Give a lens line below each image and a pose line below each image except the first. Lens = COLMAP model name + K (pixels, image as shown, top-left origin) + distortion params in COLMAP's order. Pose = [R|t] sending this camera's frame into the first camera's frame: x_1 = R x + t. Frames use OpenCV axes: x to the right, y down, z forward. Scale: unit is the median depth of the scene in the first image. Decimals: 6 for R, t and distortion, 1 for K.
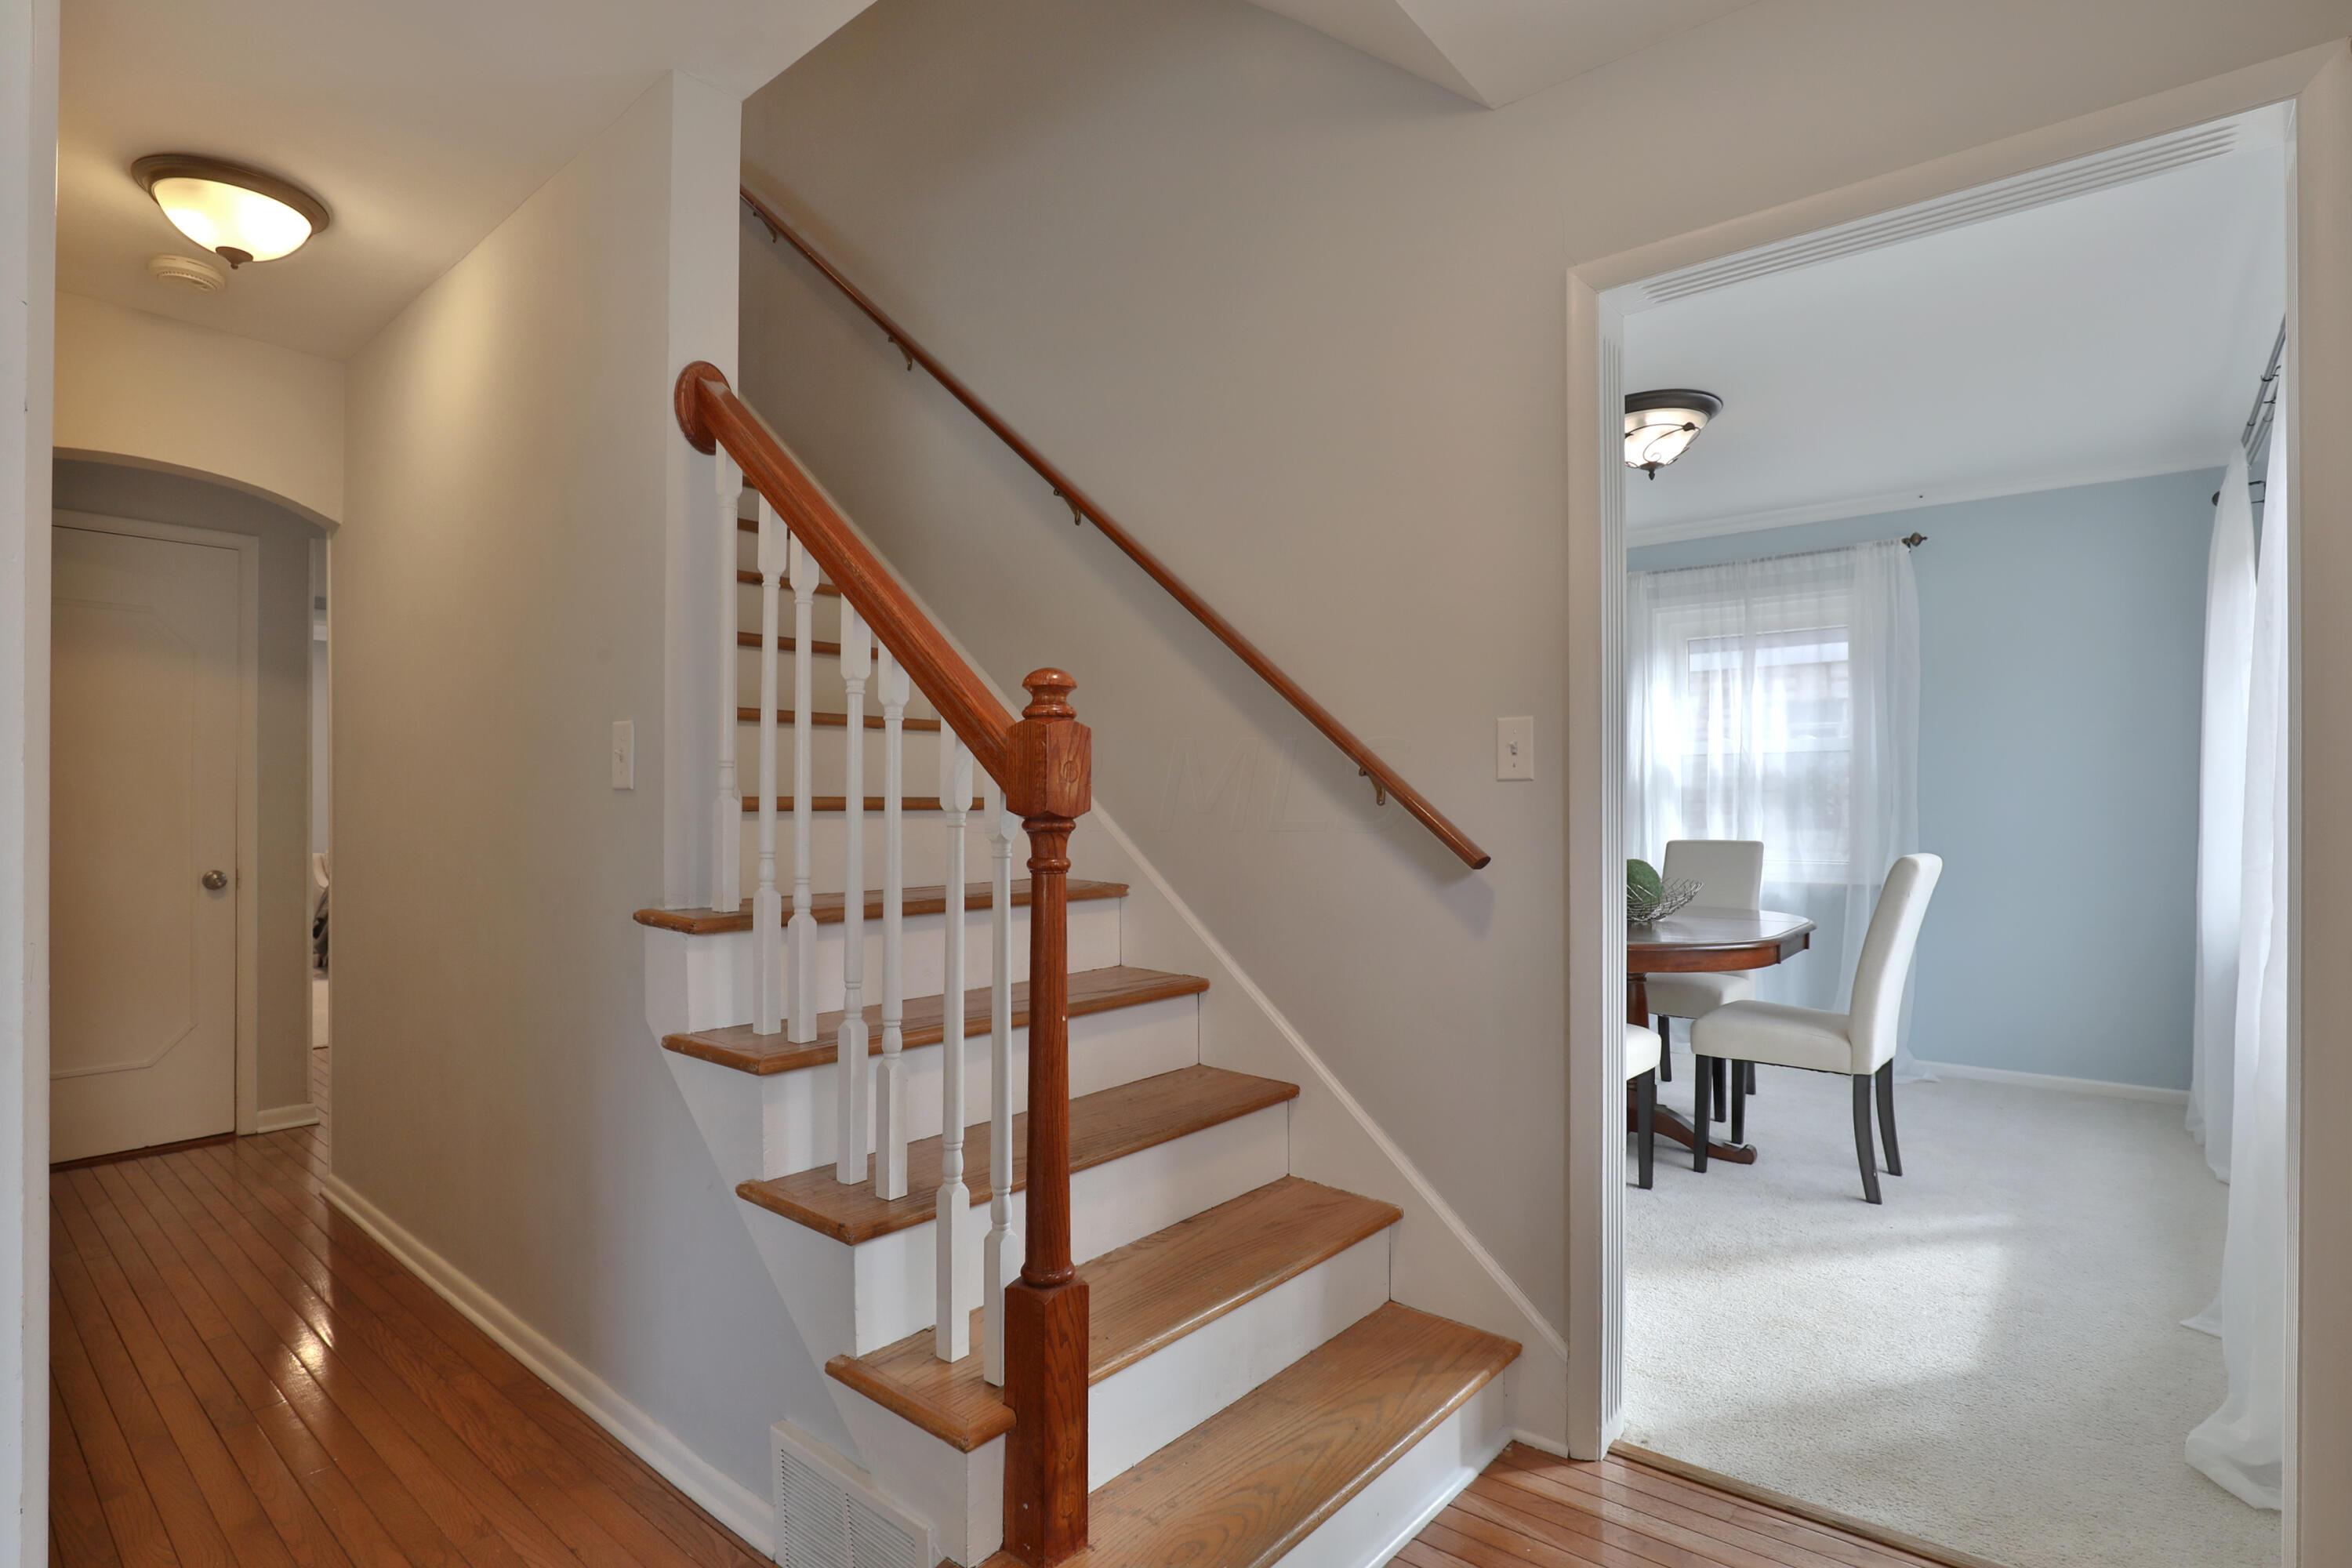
lens RADIAL K [[1187.6, 0, 1181.1], [0, 1187.6, 797.4], [0, 0, 1]] dist [-0.002144, 0.000853]
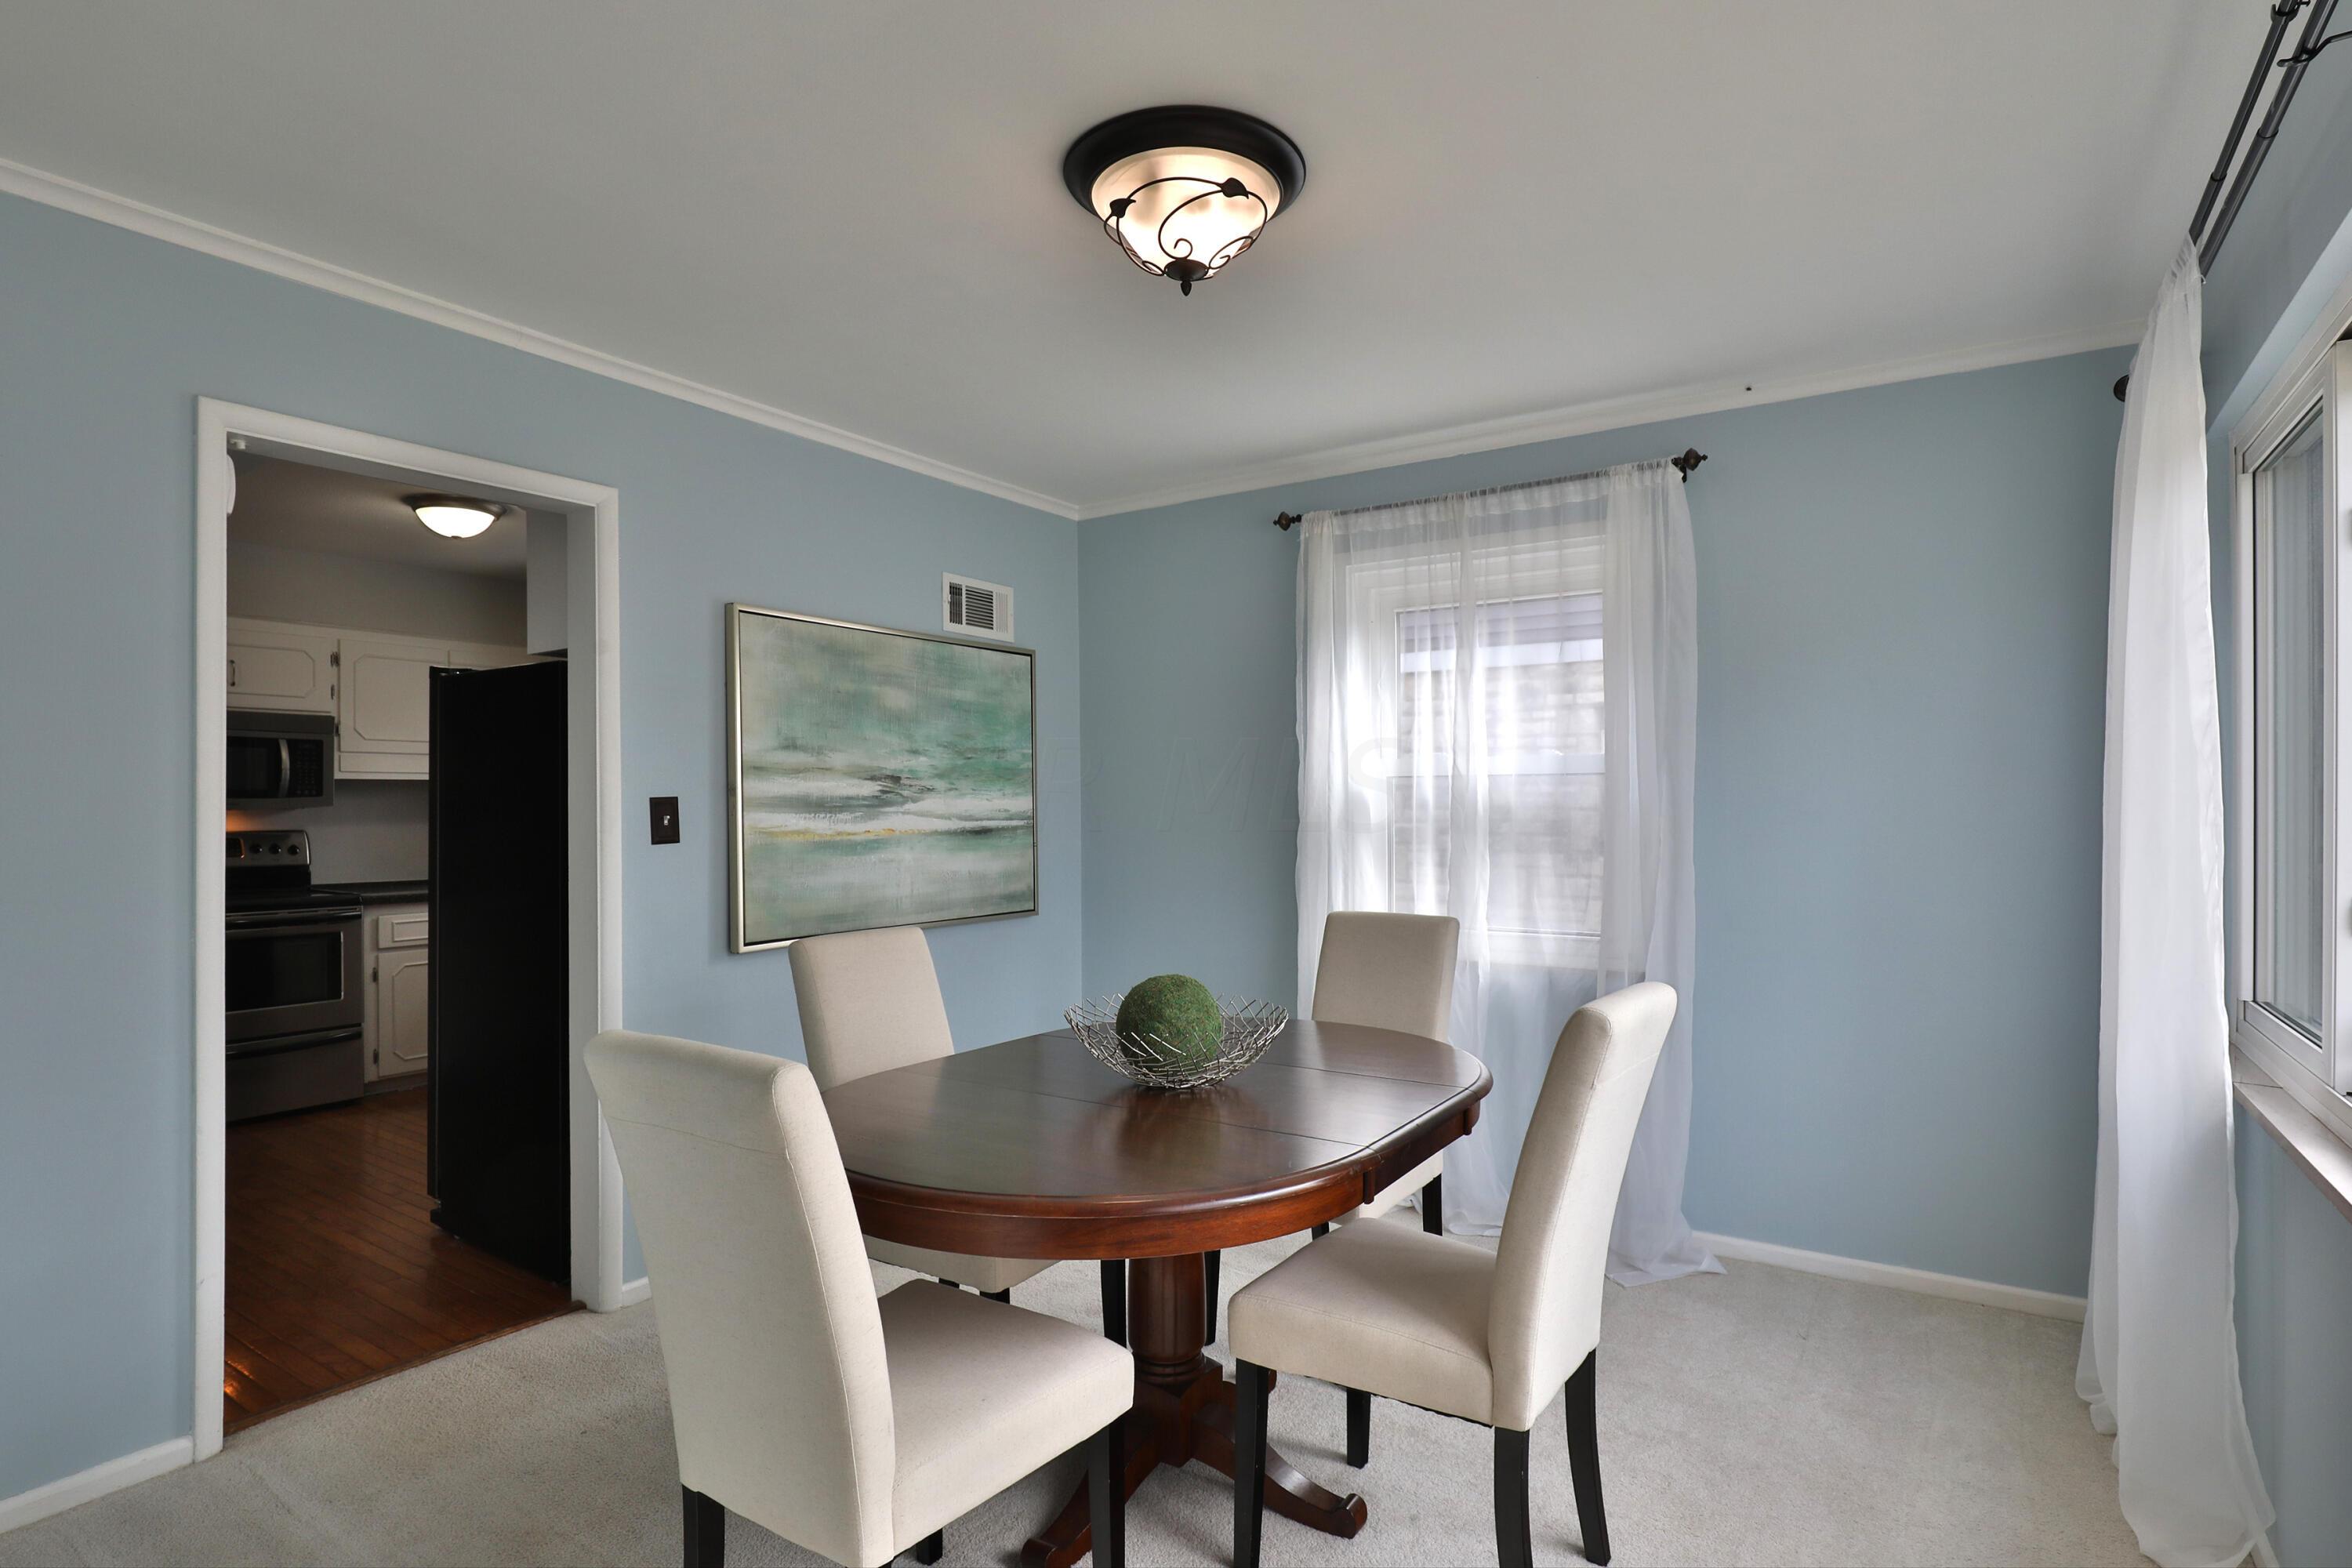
lens RADIAL K [[1183.7, 0, 1172.1], [0, 1183.7, 787.1], [0, 0, 1]] dist [-0.001782, -0.002041]
pose [[0.997031, 0.003398, 0.076929, 0.267470], [-0.002838, 0.999969, -0.007386, -0.025615], [-0.076952, 0.007146, 0.997009, 0.346387]]
